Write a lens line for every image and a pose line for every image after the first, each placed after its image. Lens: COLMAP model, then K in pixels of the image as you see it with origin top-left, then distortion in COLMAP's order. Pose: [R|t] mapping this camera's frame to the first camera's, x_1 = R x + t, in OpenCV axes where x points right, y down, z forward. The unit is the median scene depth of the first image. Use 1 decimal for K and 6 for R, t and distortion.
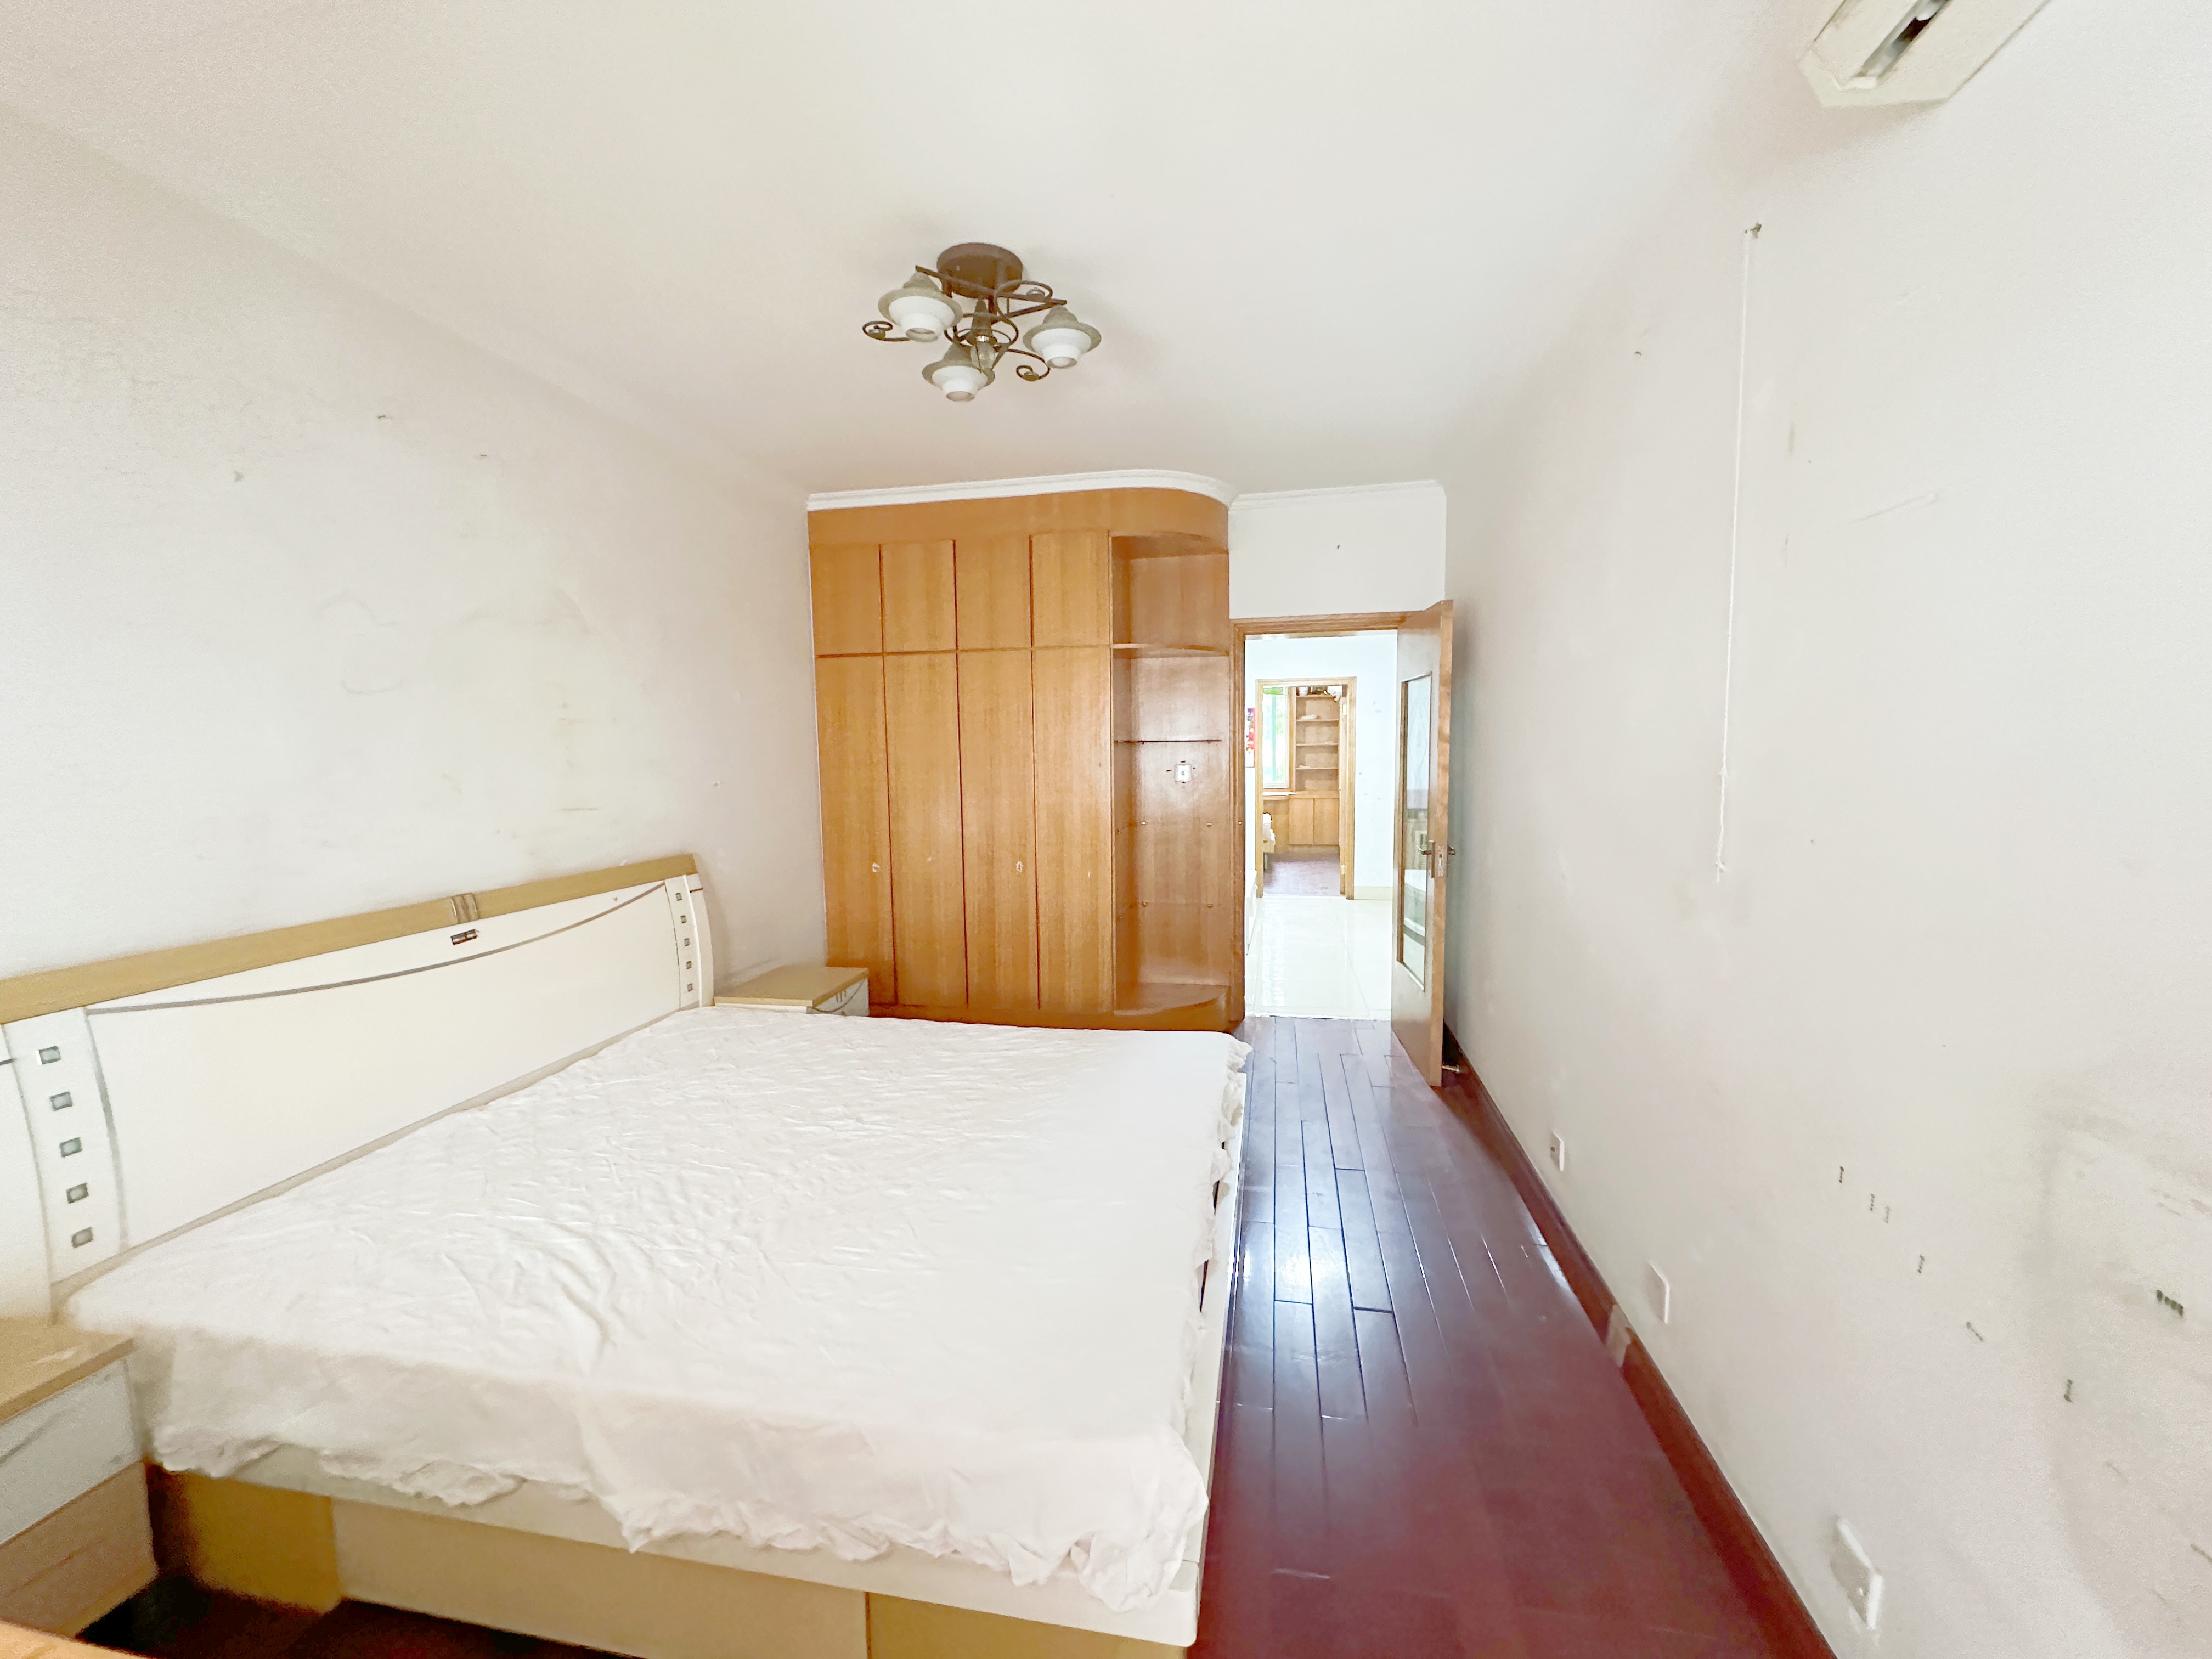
lens RADIAL K [[884.5, 0, 1109.8], [0, 884.5, 838.3], [0, 0, 1]] dist [-0.002857, -0.000182]
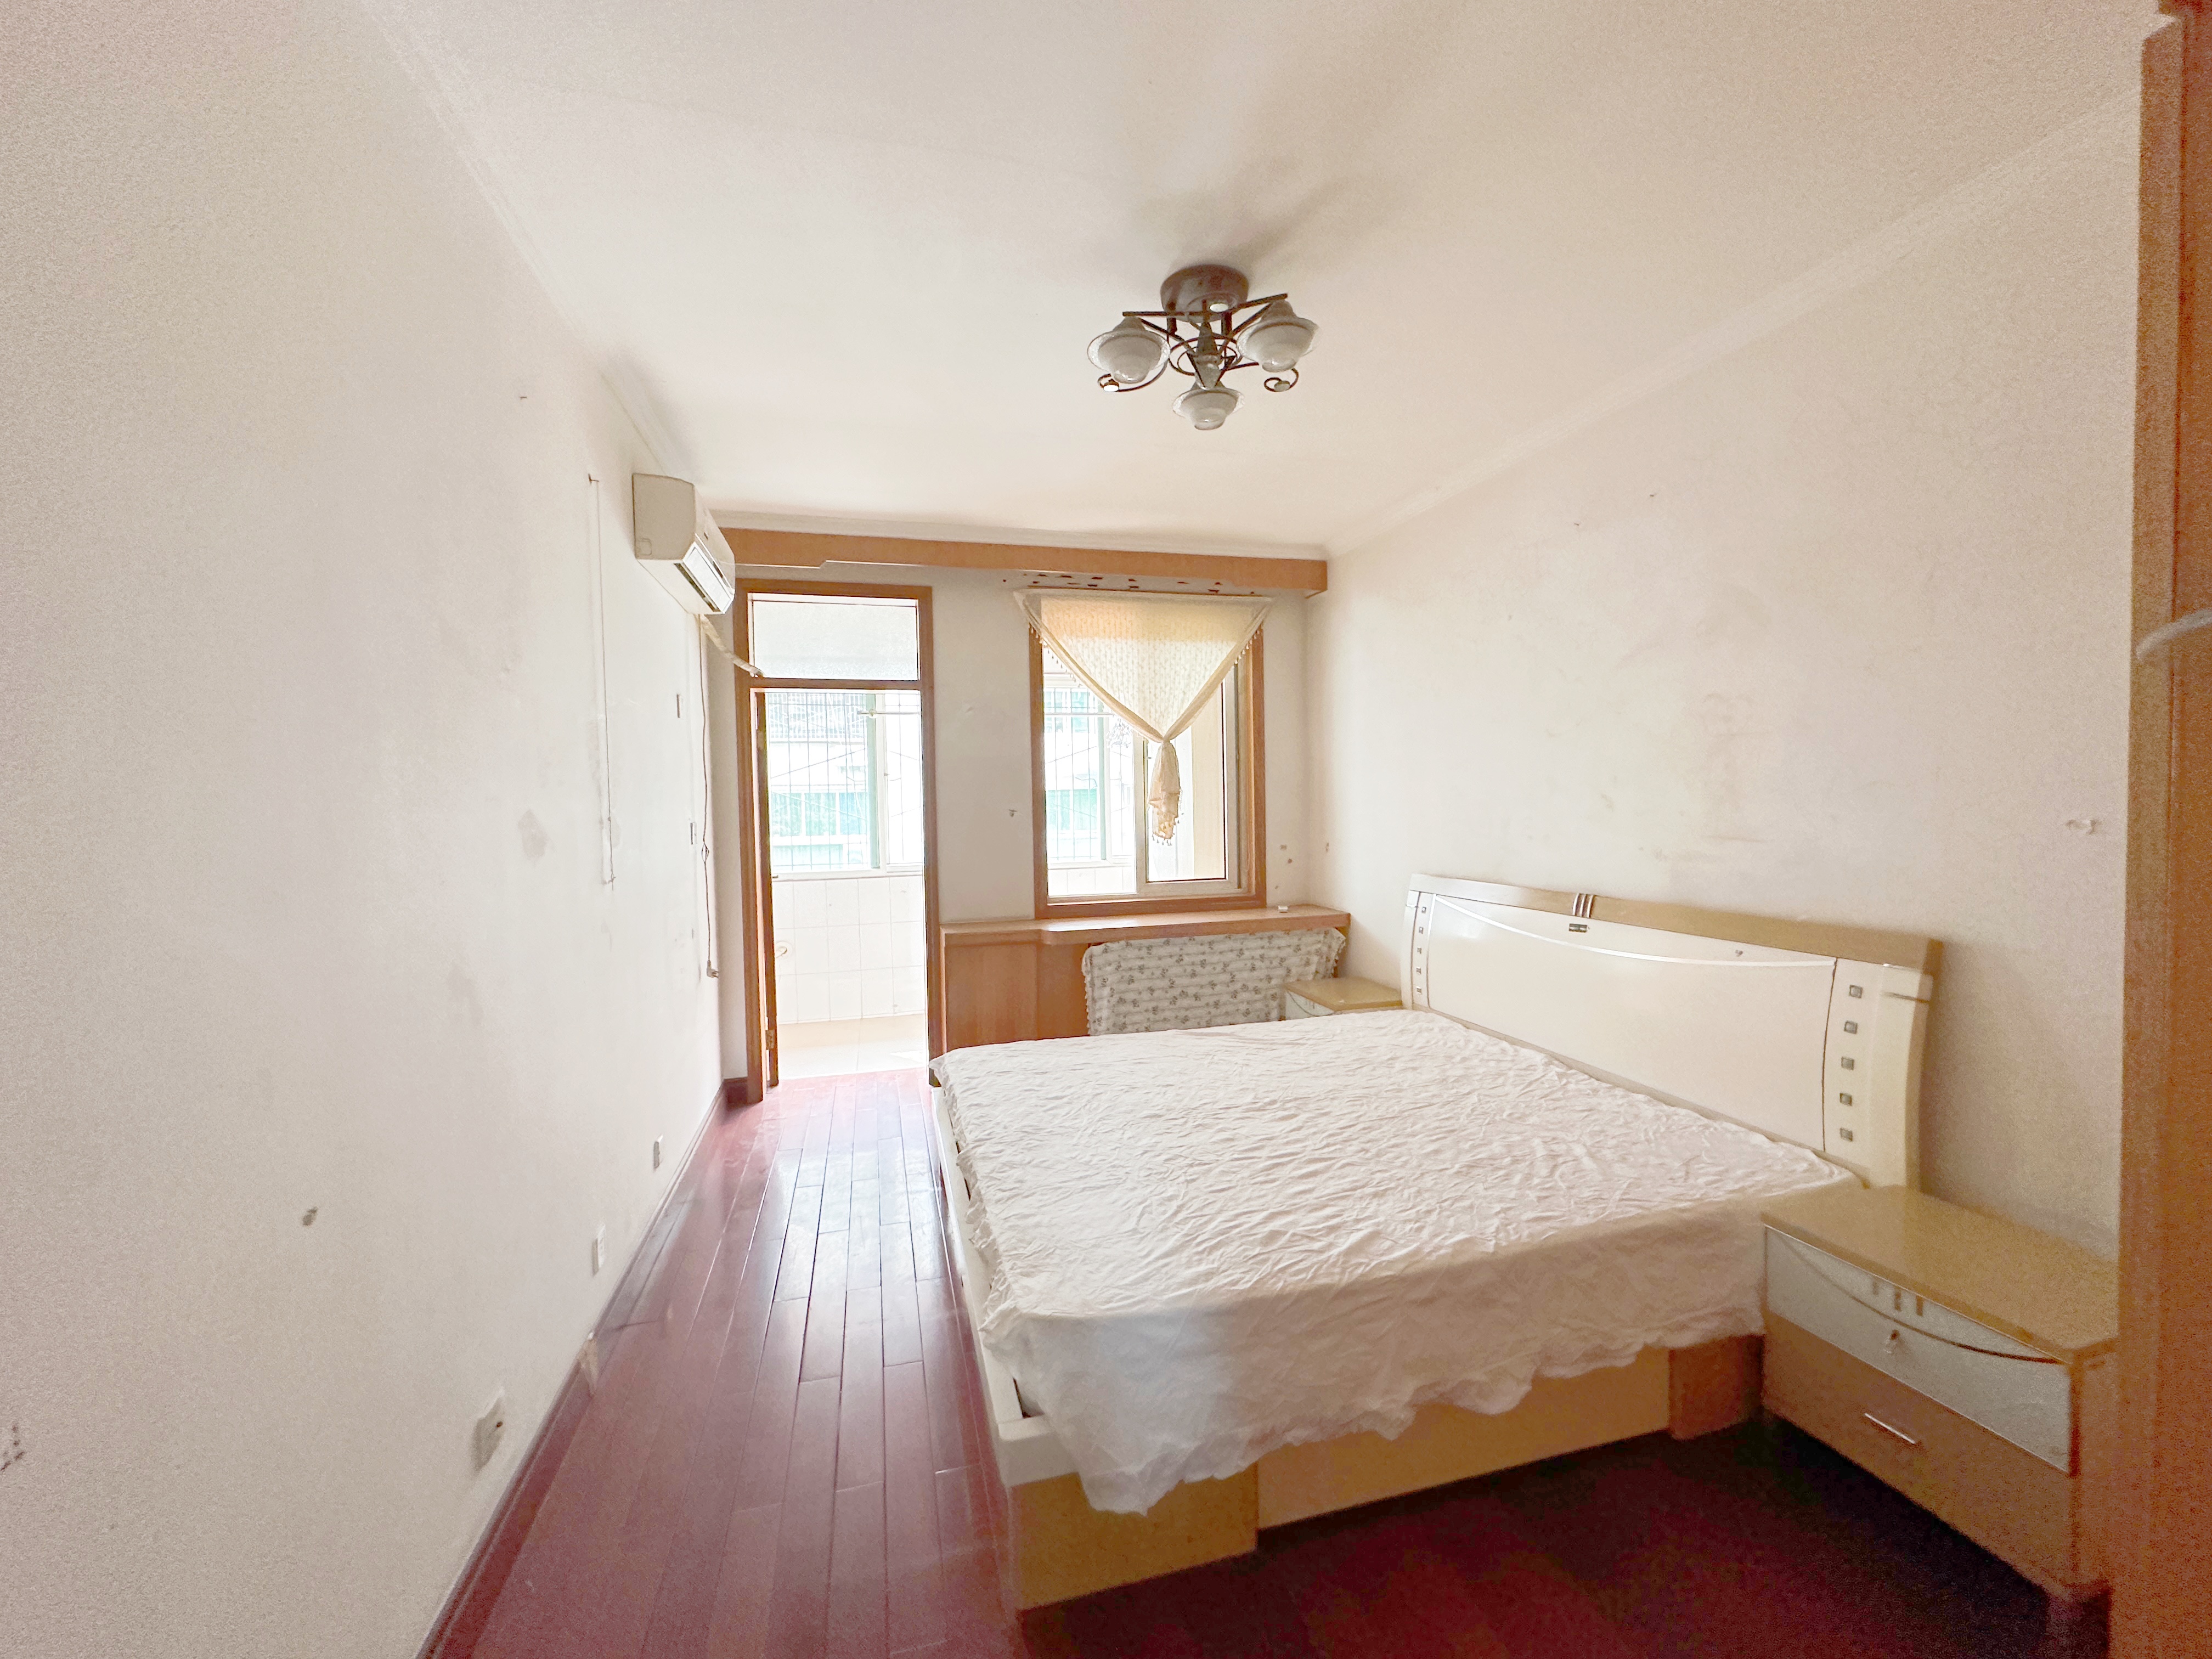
lens RADIAL K [[884.5, 0, 1115.0], [0, 884.5, 830.8], [0, 0, 1]] dist [-0.002857, -0.000182]
pose [[-0.899834, 0.066934, -0.431067, 0.202015], [0.007911, 0.990500, 0.137286, -0.110226], [0.436161, 0.120125, -0.891815, 1.046172]]
